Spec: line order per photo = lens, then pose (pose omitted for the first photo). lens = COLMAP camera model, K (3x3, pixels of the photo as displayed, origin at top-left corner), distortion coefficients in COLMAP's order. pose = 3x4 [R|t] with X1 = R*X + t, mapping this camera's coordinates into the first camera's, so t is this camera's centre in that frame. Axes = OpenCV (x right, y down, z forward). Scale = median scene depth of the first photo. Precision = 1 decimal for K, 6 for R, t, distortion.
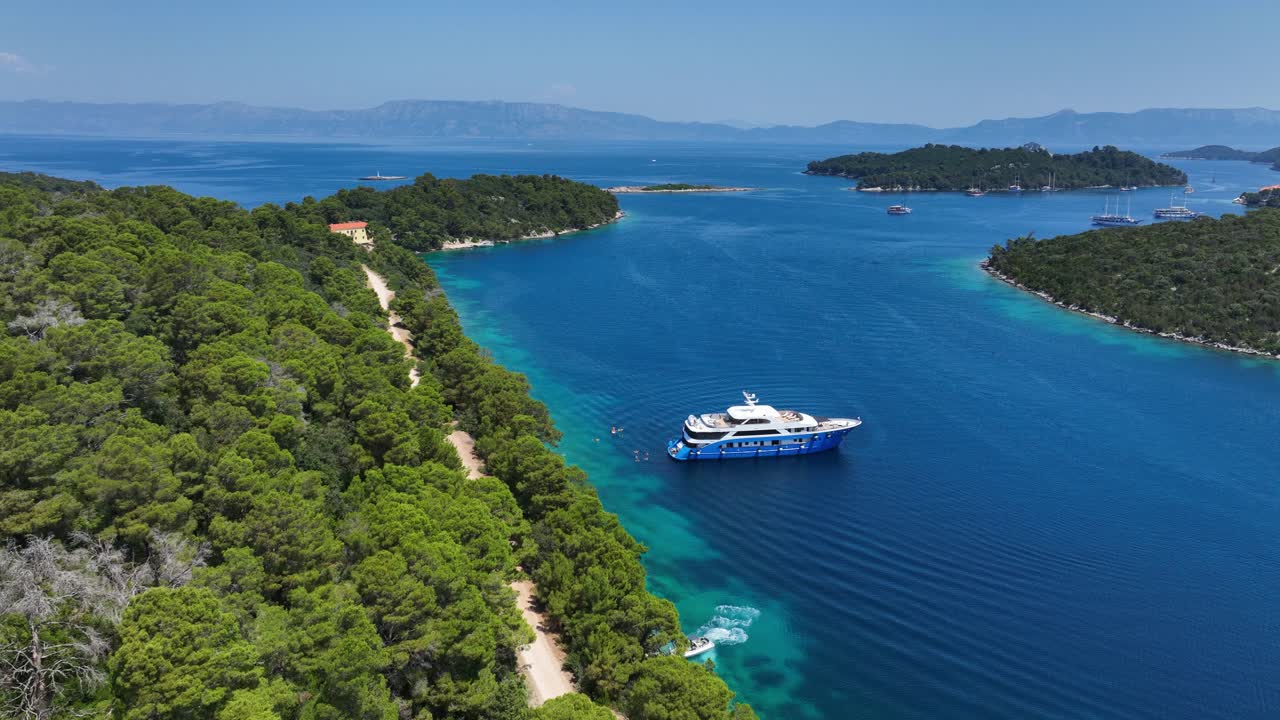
lens RADIAL K [[883.8, 0, 637.5], [0, 883.8, 341.0], [0, 0, 1]] dist [0.002039, 0.003399]
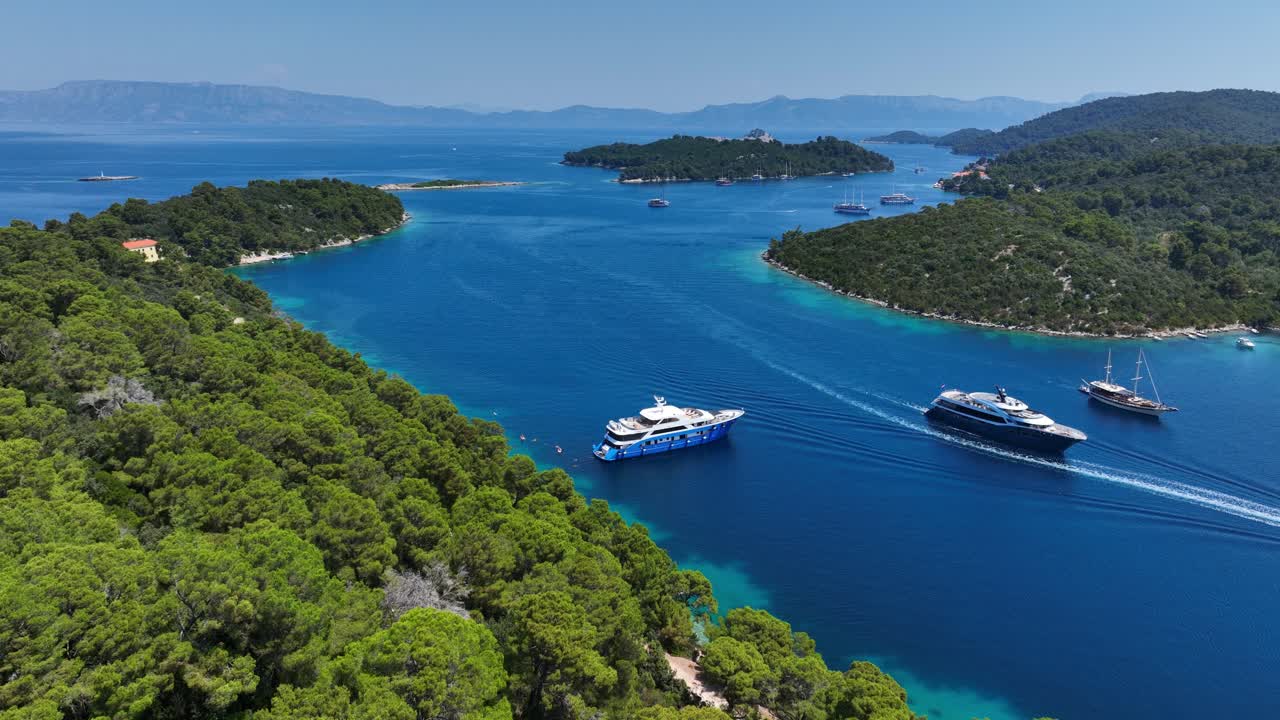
lens RADIAL K [[891.1, 0, 633.6], [0, 891.1, 334.8], [0, 0, 1]] dist [-0.001989, 0.004675]
pose [[0.960040, -0.067573, 0.271581, -0.075635], [0.065204, 0.997714, 0.017747, -0.015927], [-0.272159, 0.000671, 0.962252, -0.044648]]
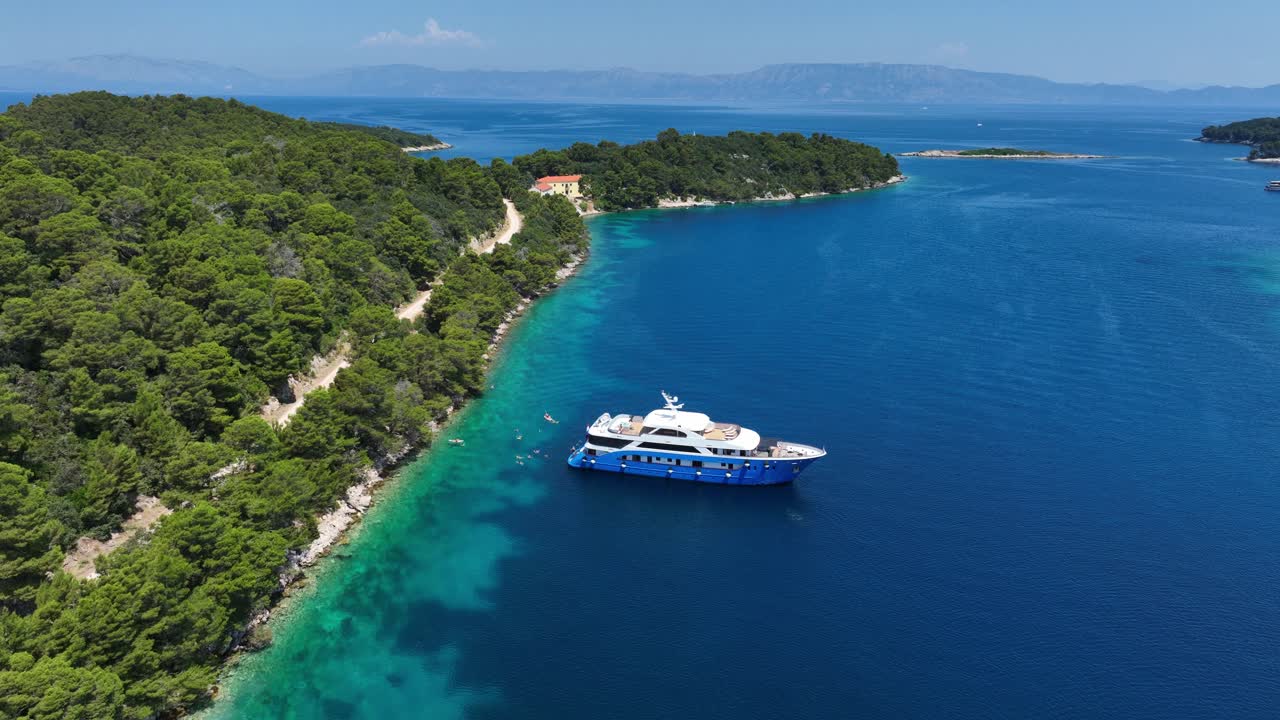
lens RADIAL K [[891.1, 0, 633.6], [0, 891.1, 334.8], [0, 0, 1]] dist [-0.001989, 0.004675]
pose [[0.918854, 0.099546, -0.381835, 0.132363], [-0.087864, 0.994977, 0.047958, -0.009402], [0.384691, -0.010517, 0.922985, 0.092586]]
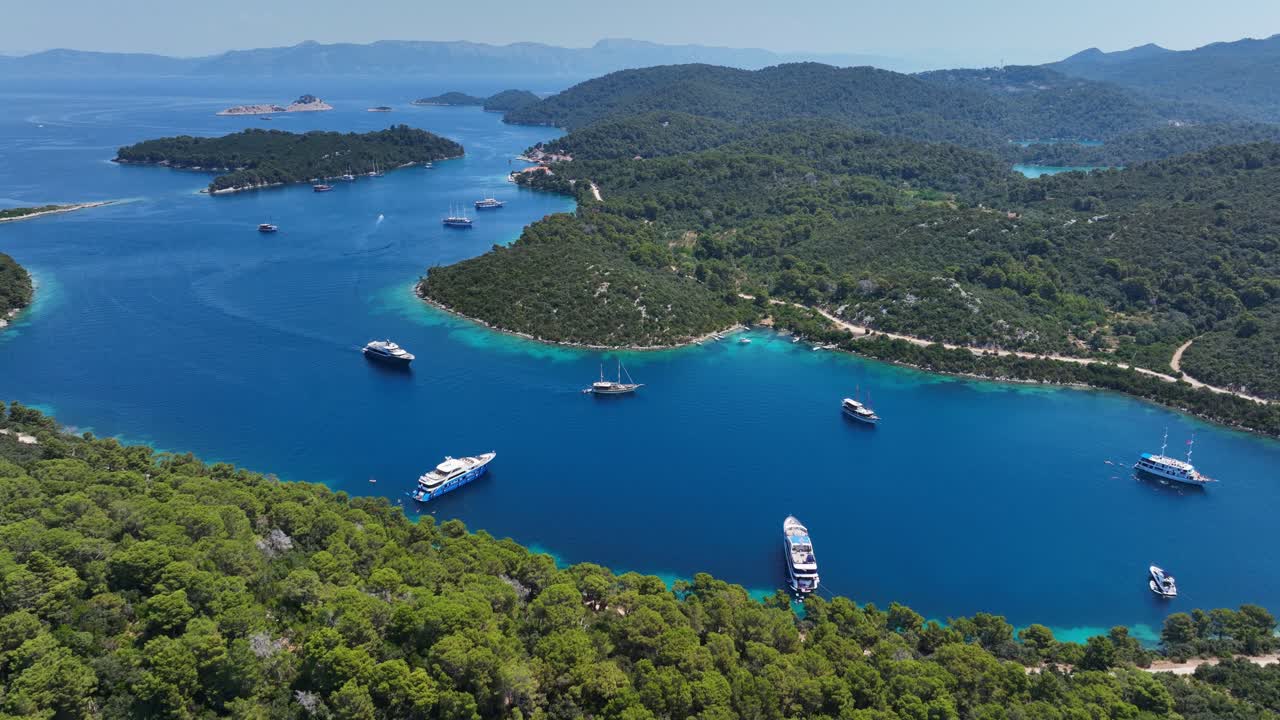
lens RADIAL K [[891.1, 0, 633.6], [0, 891.1, 334.8], [0, 0, 1]] dist [-0.001989, 0.004675]
pose [[0.713043, -0.210236, 0.668858, -0.295328], [0.162799, 0.977557, 0.133713, -0.140334], [-0.681958, 0.013546, 0.731266, -0.247488]]
